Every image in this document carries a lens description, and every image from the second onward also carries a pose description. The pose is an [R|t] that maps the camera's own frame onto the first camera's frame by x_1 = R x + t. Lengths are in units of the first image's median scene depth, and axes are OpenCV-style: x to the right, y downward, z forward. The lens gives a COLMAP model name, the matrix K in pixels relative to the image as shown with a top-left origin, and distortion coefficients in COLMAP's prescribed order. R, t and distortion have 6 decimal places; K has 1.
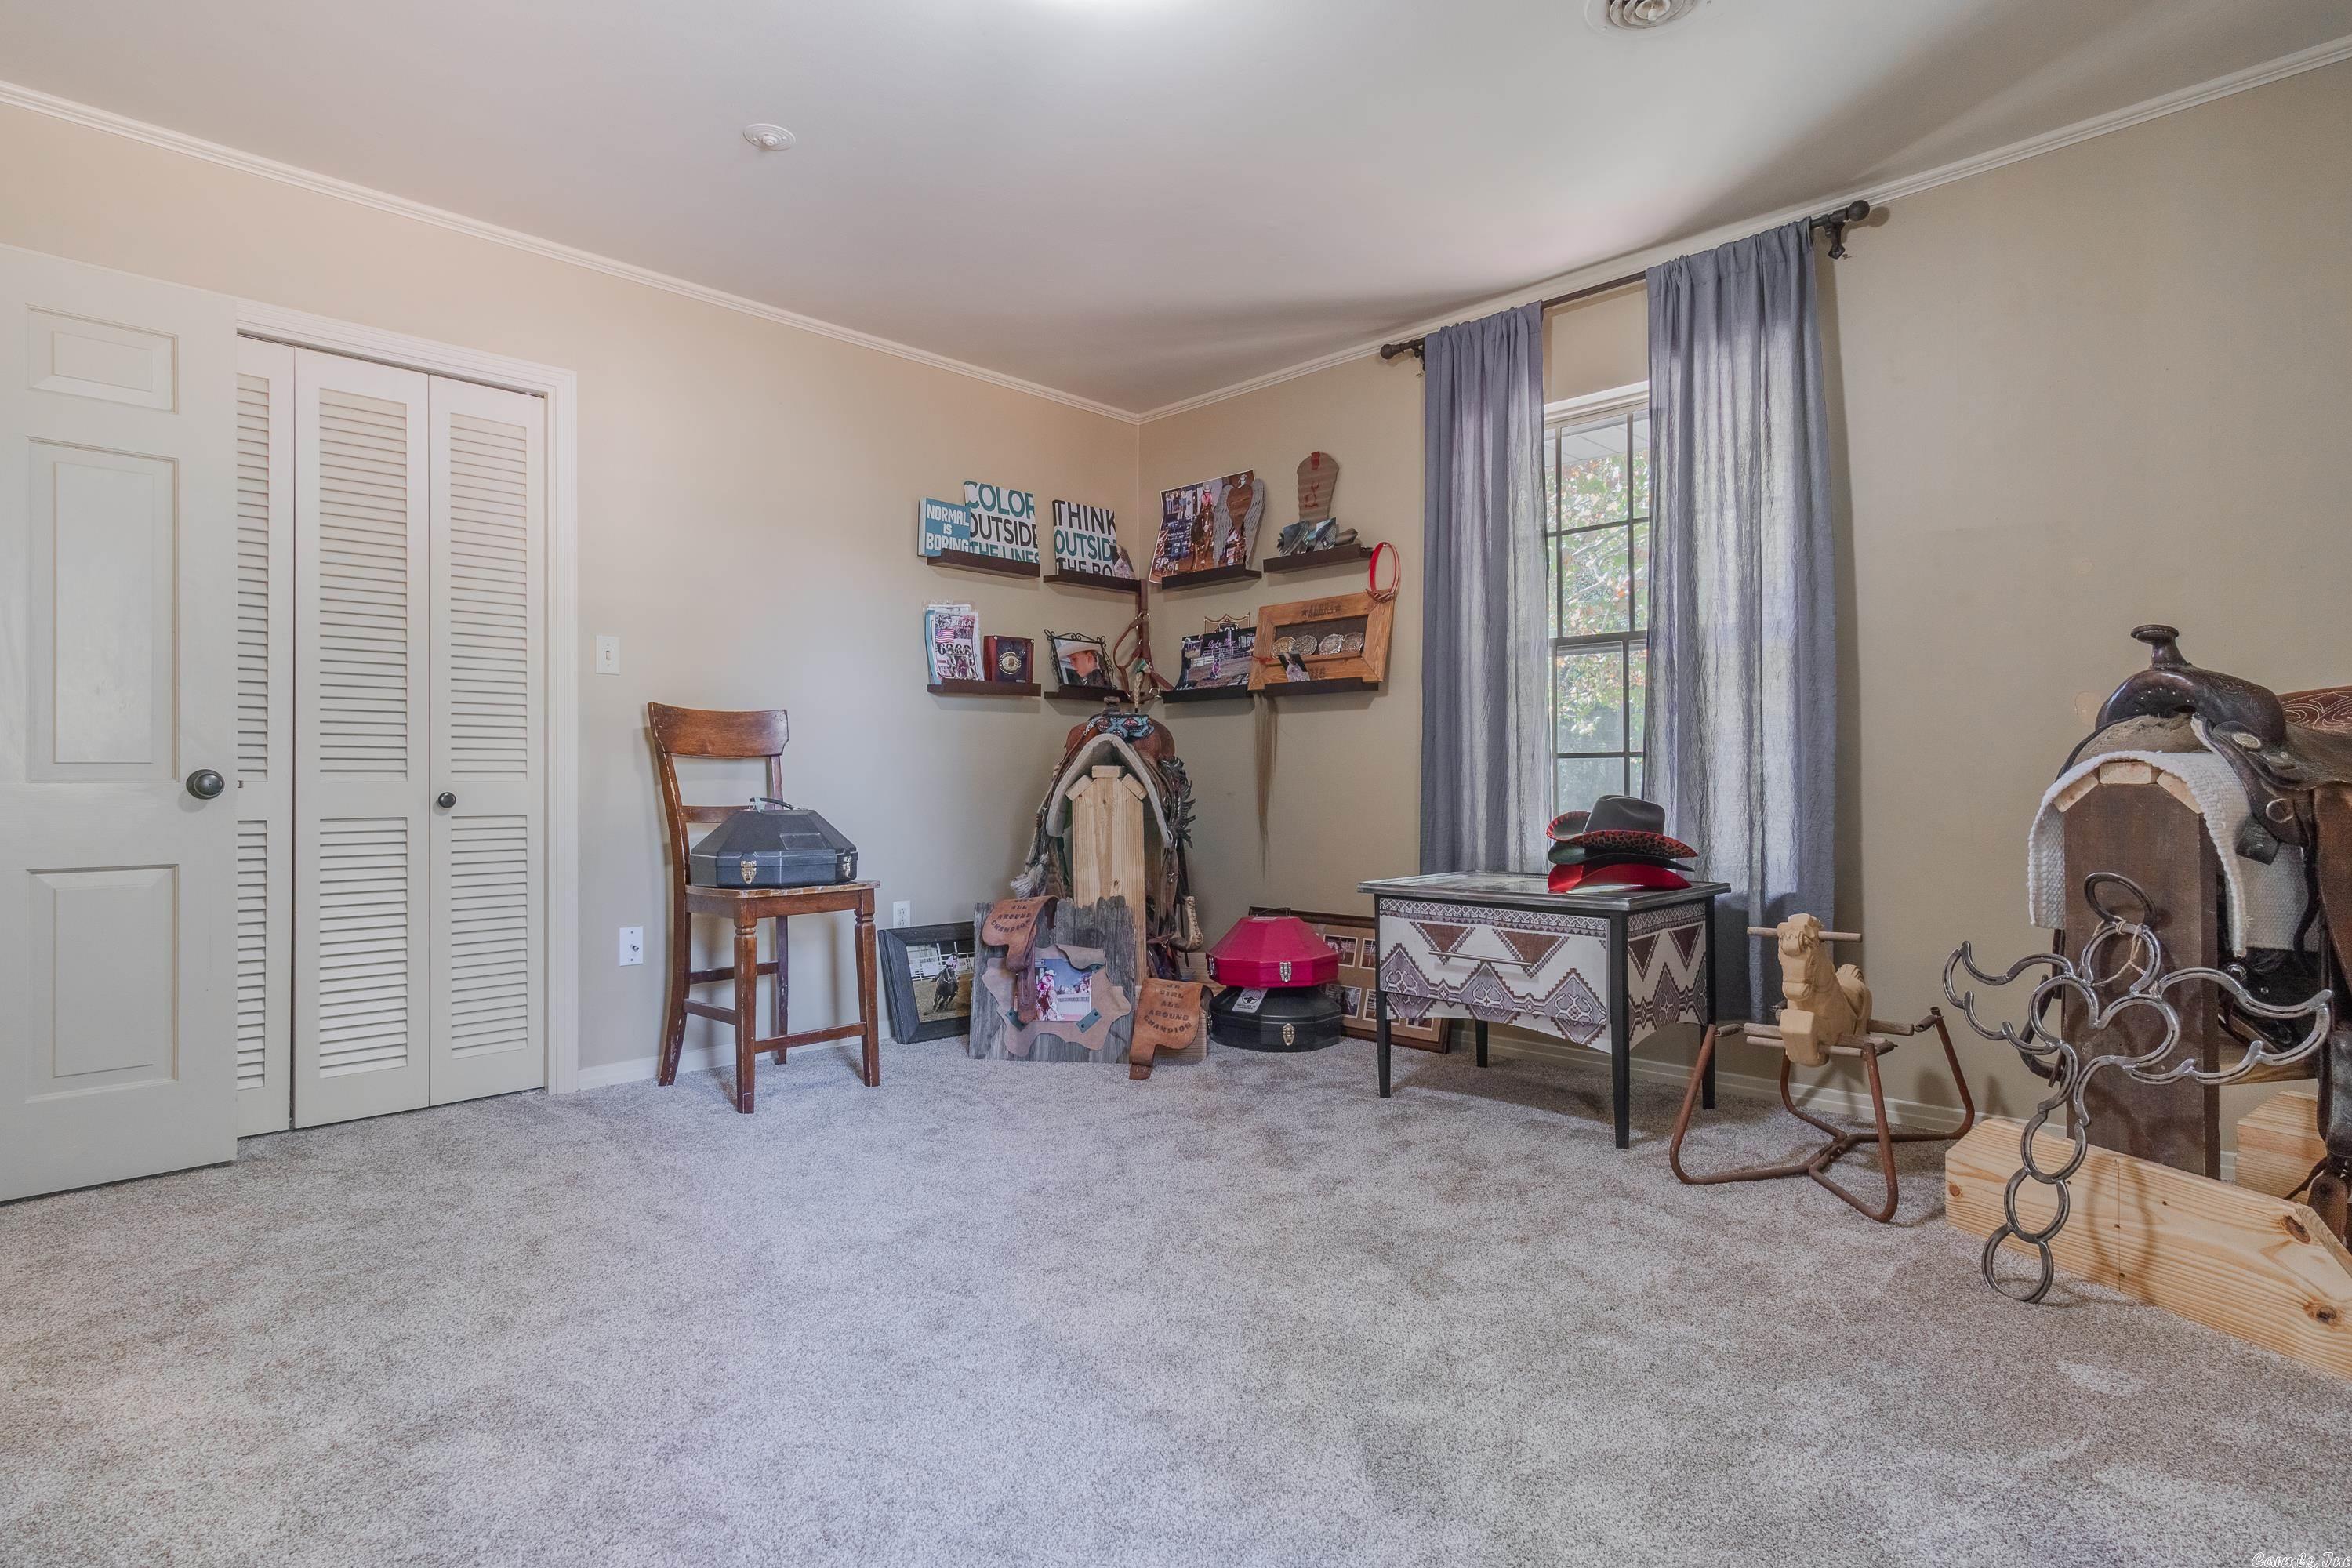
lens RADIAL K [[1242.2, 0, 1196.6], [0, 1242.2, 782.6], [0, 0, 1]] dist [0.003552, 0.000383]
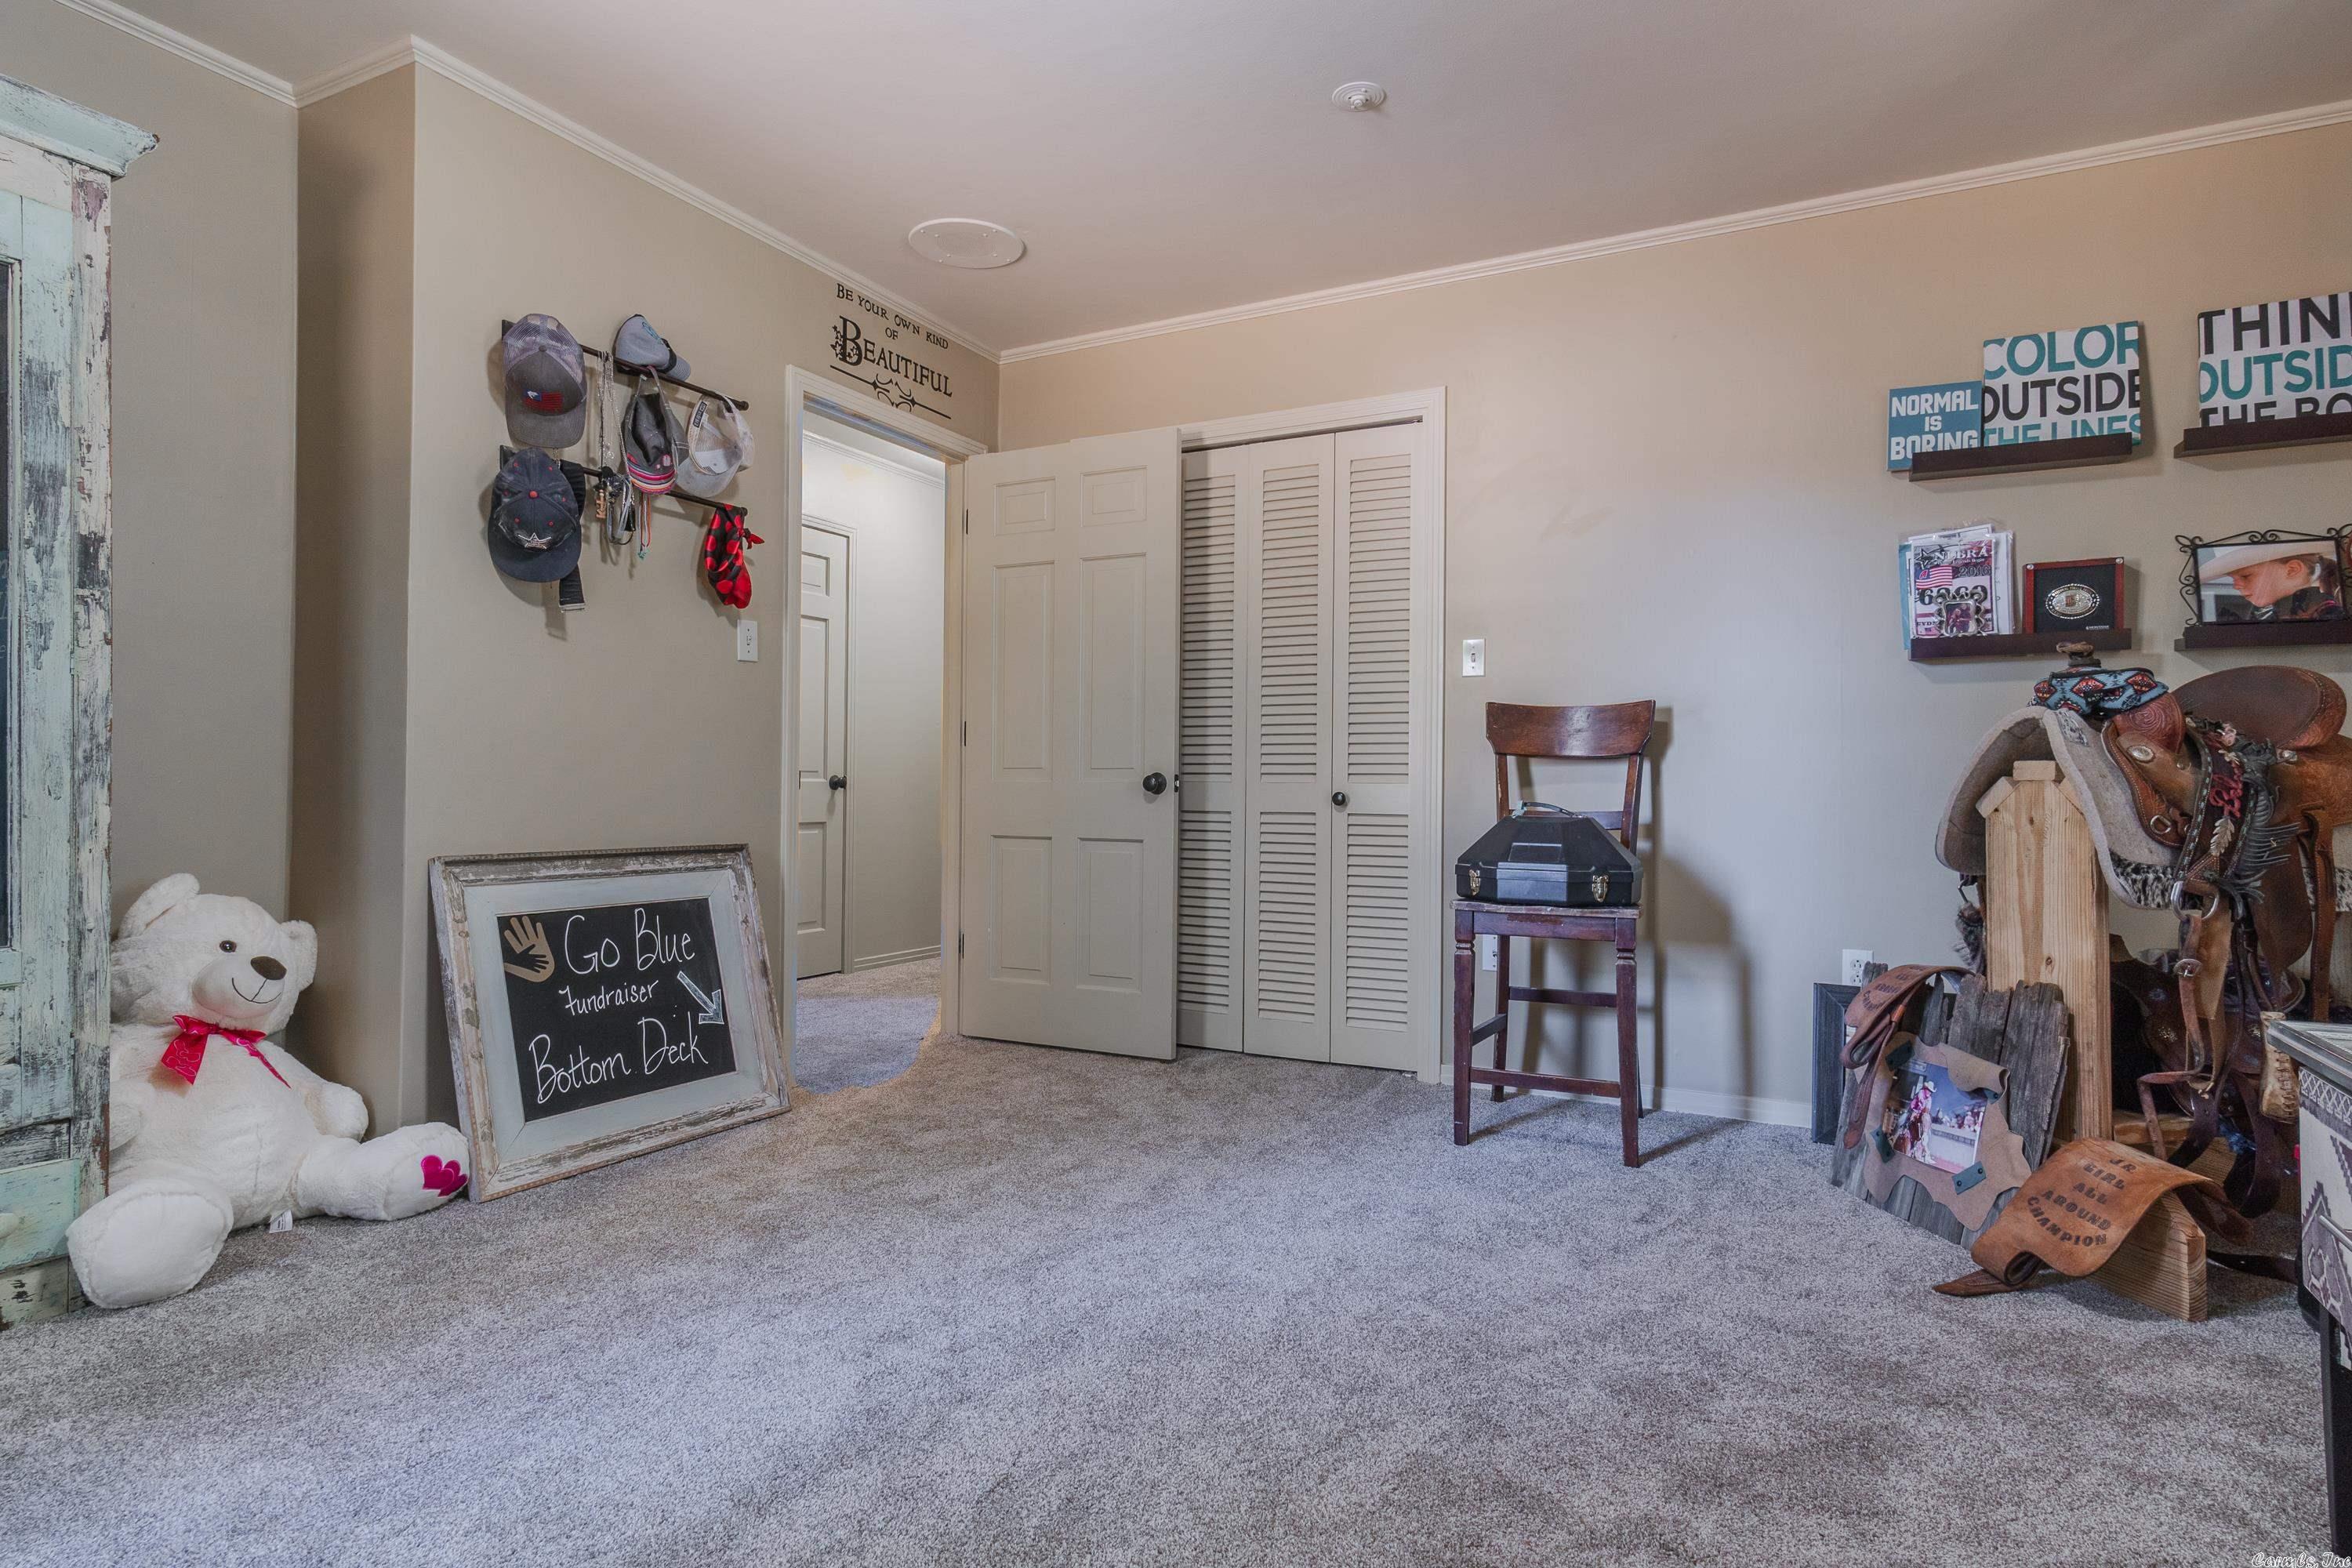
lens RADIAL K [[1242.2, 0, 1184.9], [0, 1242.2, 780.5], [0, 0, 1]] dist [0.003552, 0.000383]
pose [[0.293191, 0.000016, -0.956054, 0.374668], [-0.009230, 0.999953, -0.002814, 0.001428], [0.956009, 0.009650, 0.293178, 0.438129]]
